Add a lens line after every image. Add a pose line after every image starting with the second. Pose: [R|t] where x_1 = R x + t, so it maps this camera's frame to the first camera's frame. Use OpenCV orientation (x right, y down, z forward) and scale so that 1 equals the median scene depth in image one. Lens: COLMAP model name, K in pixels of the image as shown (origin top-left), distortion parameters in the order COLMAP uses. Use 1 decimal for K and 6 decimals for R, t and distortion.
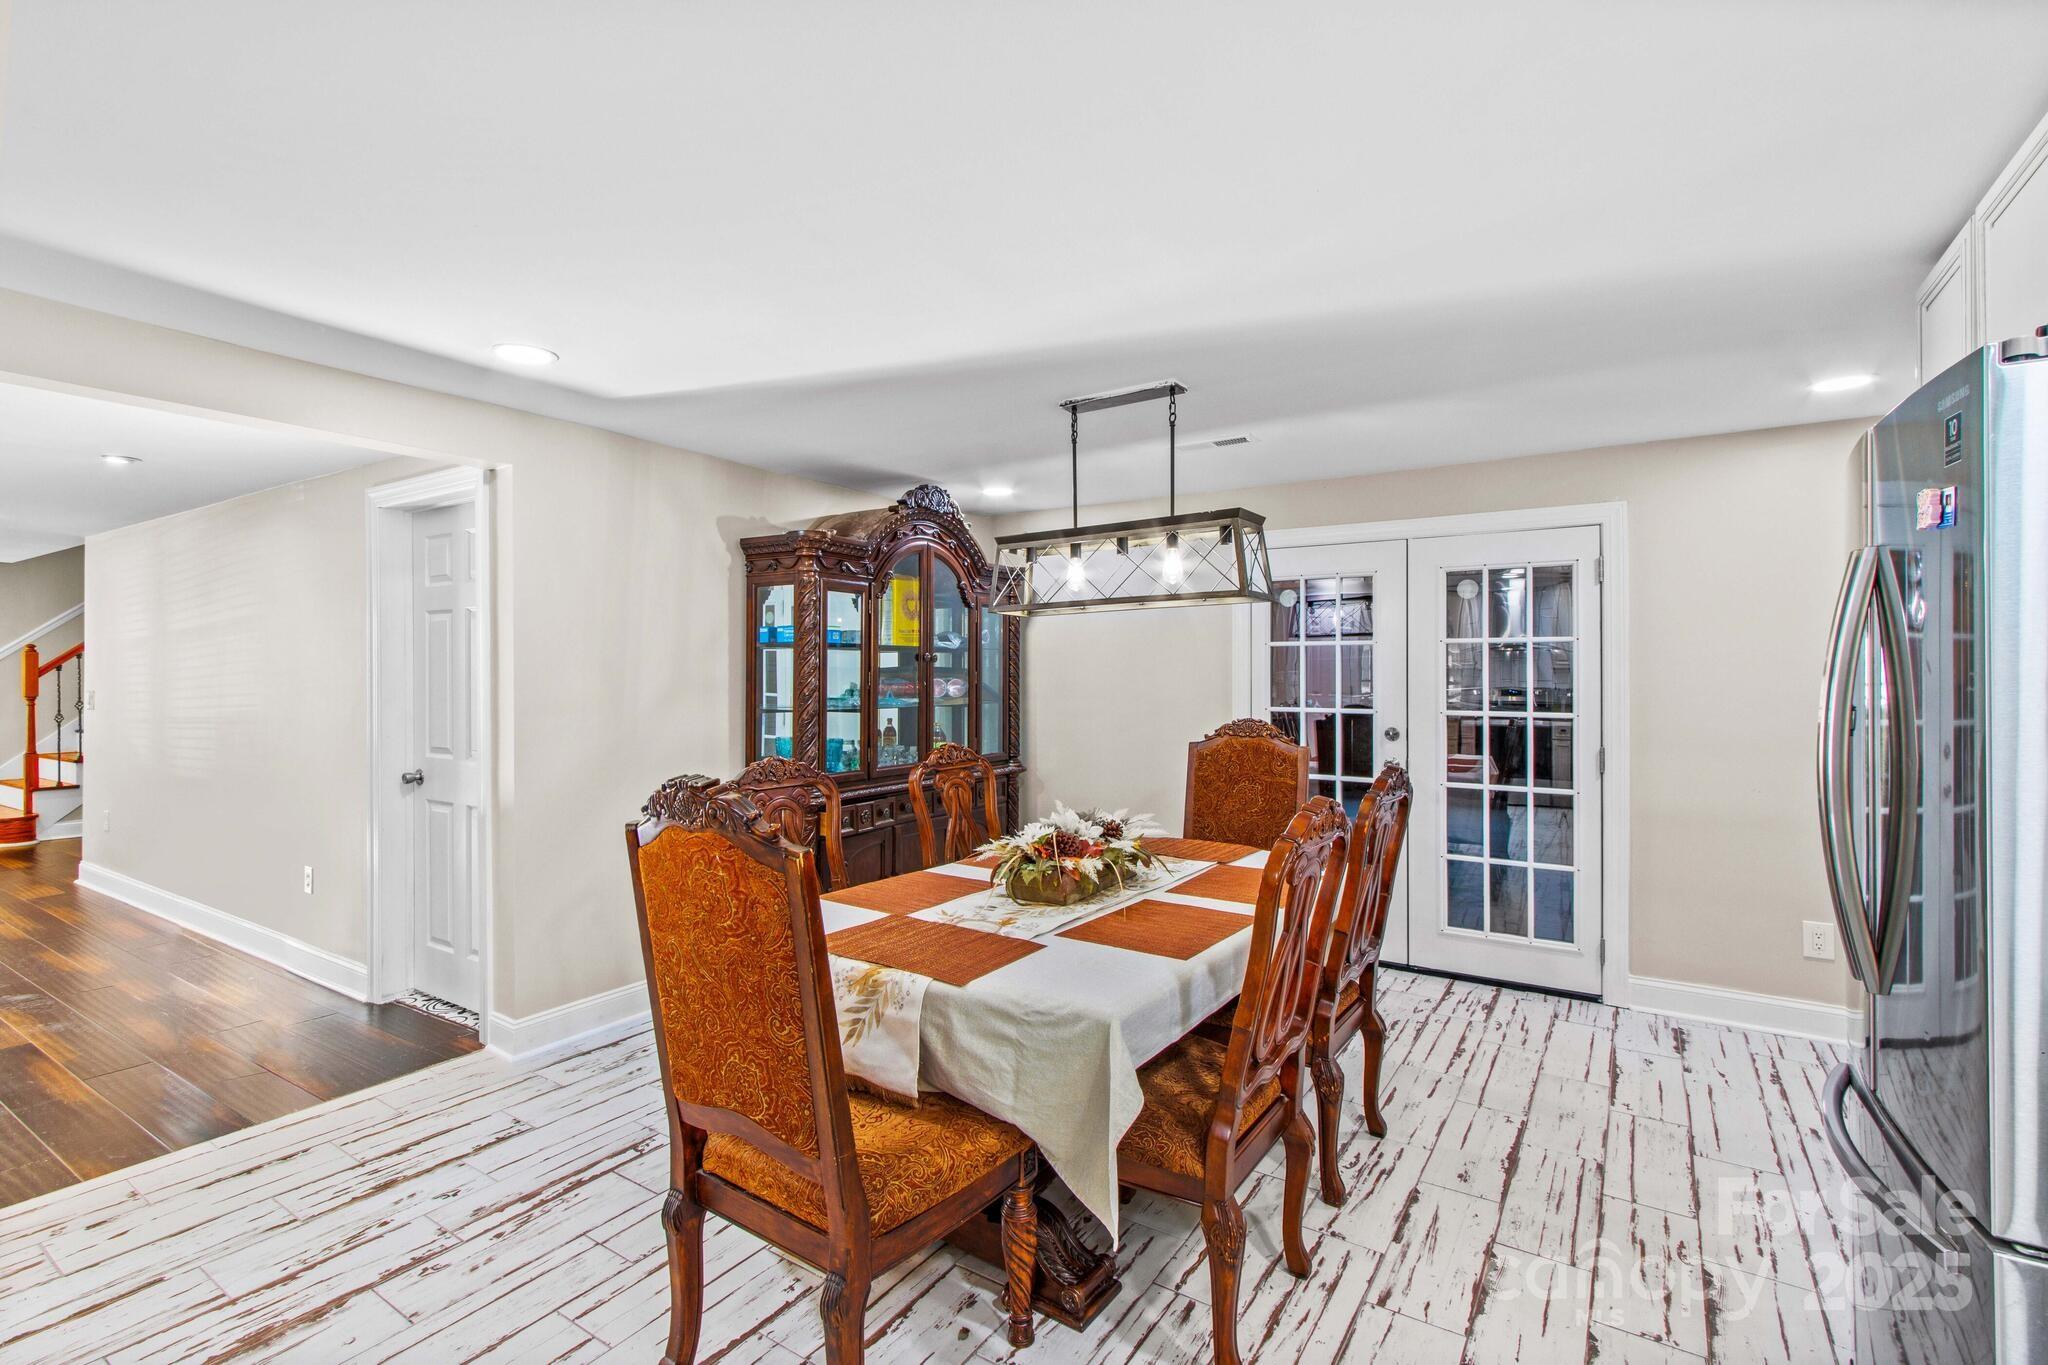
lens RADIAL K [[961.9, 0, 1012.1], [0, 961.9, 667.9], [0, 0, 1]] dist [-0.012238, -0.000421]
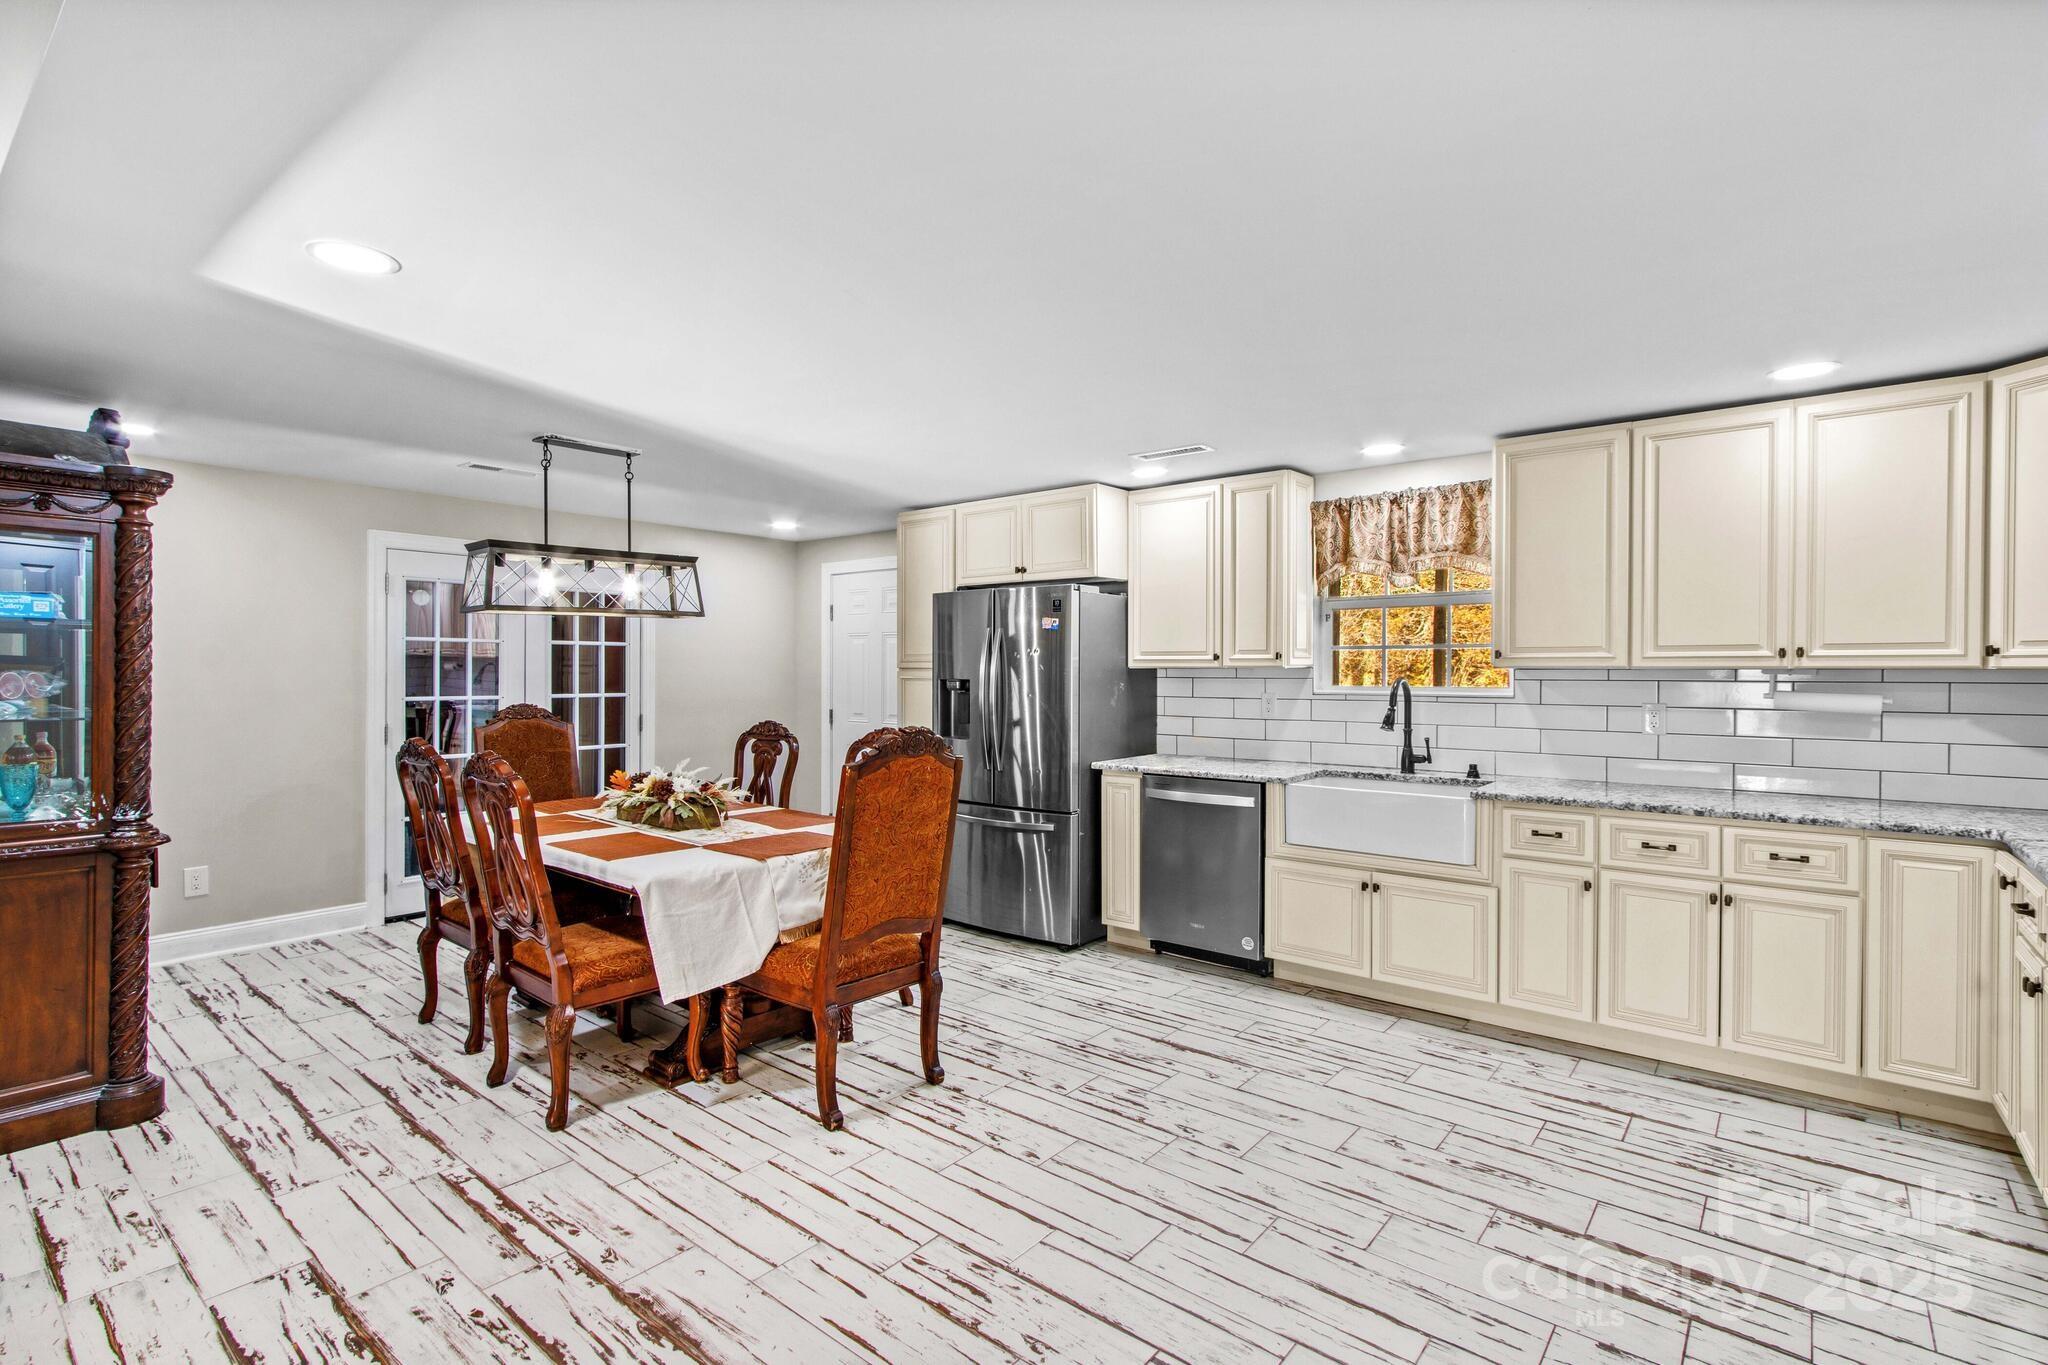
lens RADIAL K [[957.4, 0, 1007.4], [0, 957.4, 676.6], [0, 0, 1]] dist [0.001942, 0.000115]
pose [[0.110864, -0.012902, 0.993752, -1.176879], [-0.002164, 0.999910, 0.013223, -0.000233], [-0.993833, -0.003616, 0.110826, 0.351107]]
